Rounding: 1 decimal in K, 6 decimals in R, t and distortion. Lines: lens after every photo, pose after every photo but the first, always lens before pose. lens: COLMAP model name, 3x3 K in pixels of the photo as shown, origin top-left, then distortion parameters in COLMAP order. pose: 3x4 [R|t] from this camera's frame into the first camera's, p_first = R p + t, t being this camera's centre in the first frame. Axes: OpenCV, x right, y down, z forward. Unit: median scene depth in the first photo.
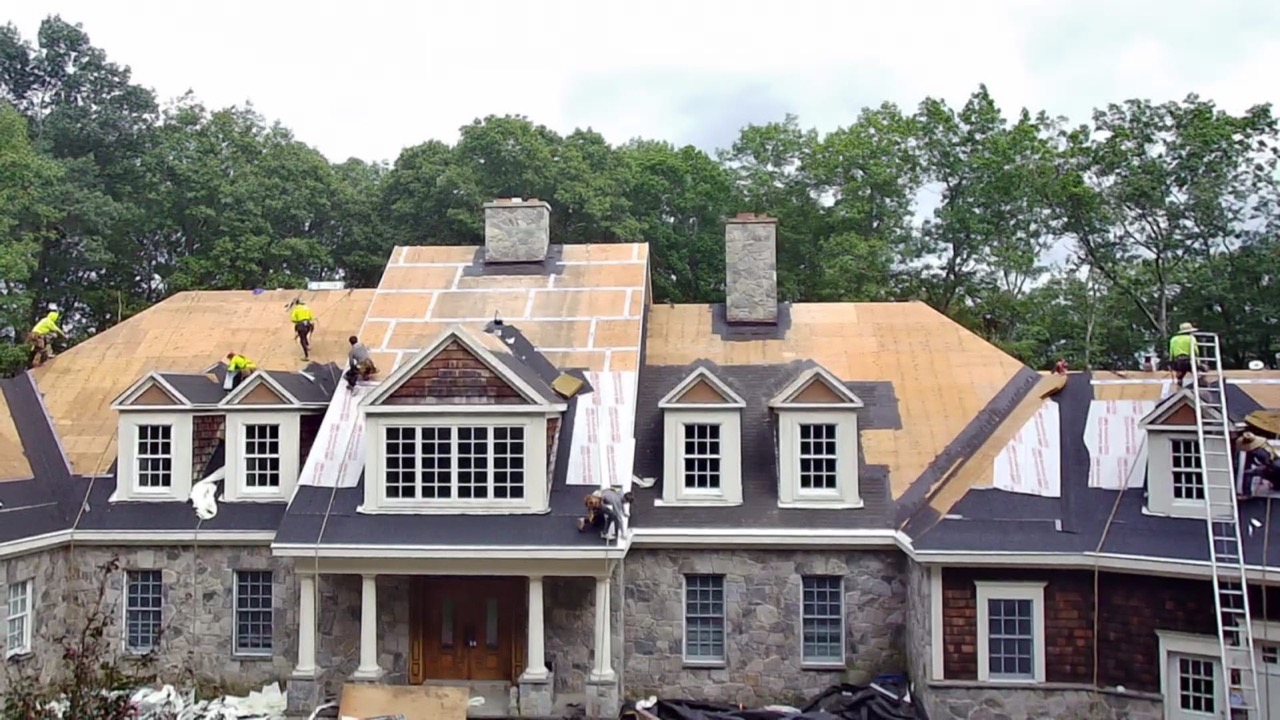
lens RADIAL K [[1058.0, 0, 615.9], [0, 1058.0, 360.5], [0, 0, 1]] dist [-0.005009, -0.001564]
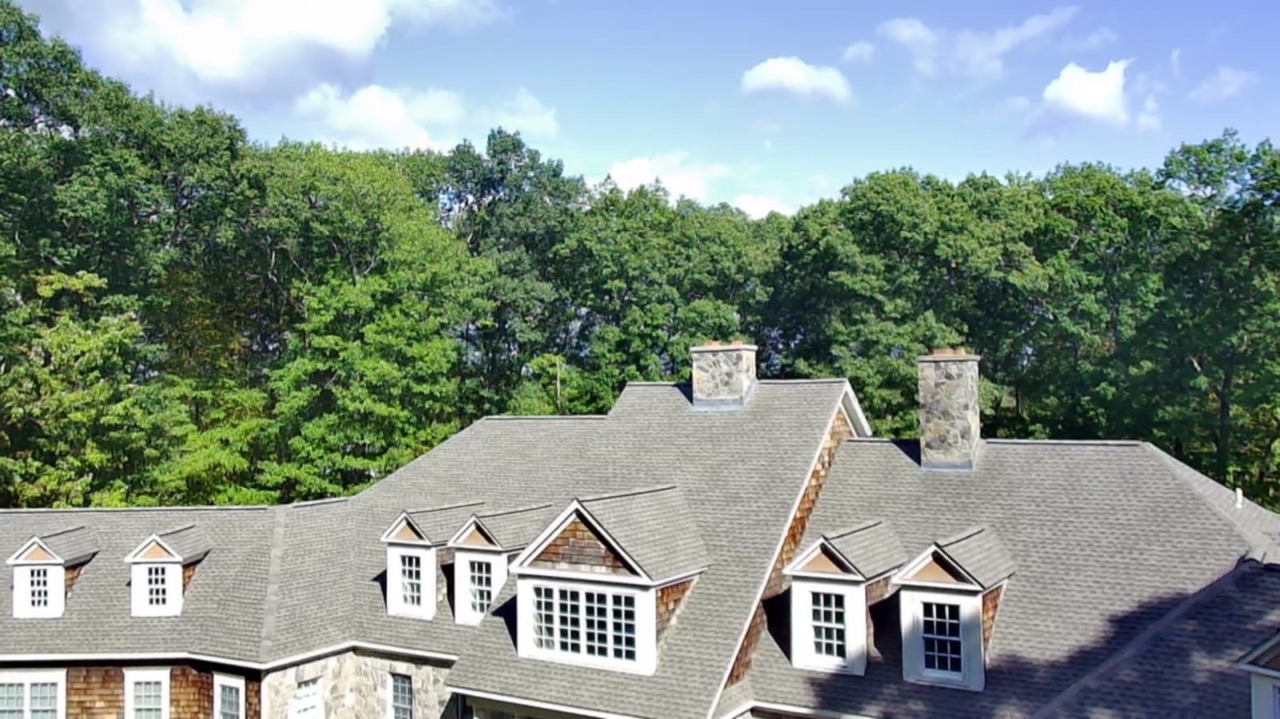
lens RADIAL K [[1064.7, 0, 637.0], [0, 1064.7, 355.4], [0, 0, 1]] dist [-0.000030, -0.004380]
pose [[0.894330, -0.027038, -0.446590, 0.385733], [0.024011, 0.999634, -0.012437, -0.160956], [0.446763, 0.000400, 0.894652, 0.012276]]
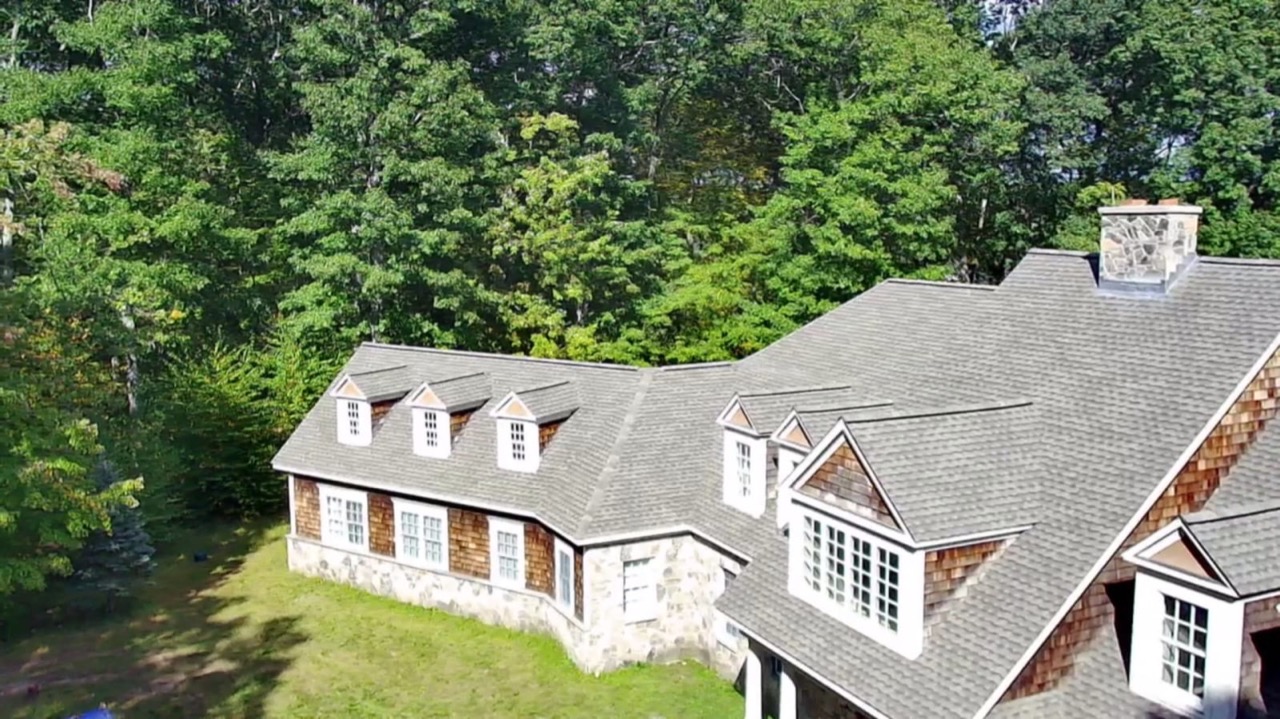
lens RADIAL K [[1087.6, 0, 649.5], [0, 1087.6, 348.2], [0, 0, 1]] dist [0.002981, 0.000539]
pose [[0.527969, 0.105134, -0.842731, 0.476072], [0.022030, 0.990279, 0.137343, -0.204501], [0.848978, -0.091078, 0.520520, 0.375093]]
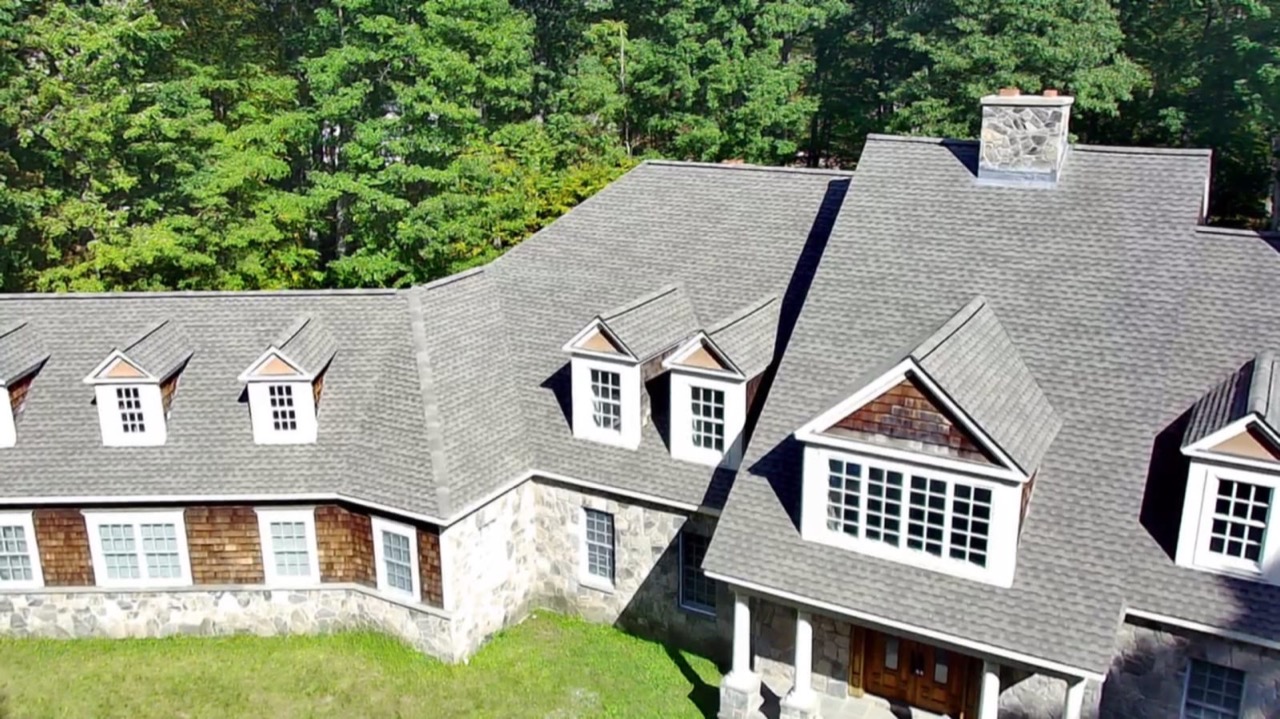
lens RADIAL K [[1087.6, 0, 649.5], [0, 1087.6, 348.2], [0, 0, 1]] dist [0.002981, 0.000539]
pose [[0.904418, 0.113056, -0.411396, 0.006150], [0.020520, 0.951610, 0.306623, -0.281470], [0.426154, -0.285757, 0.858333, 0.186484]]
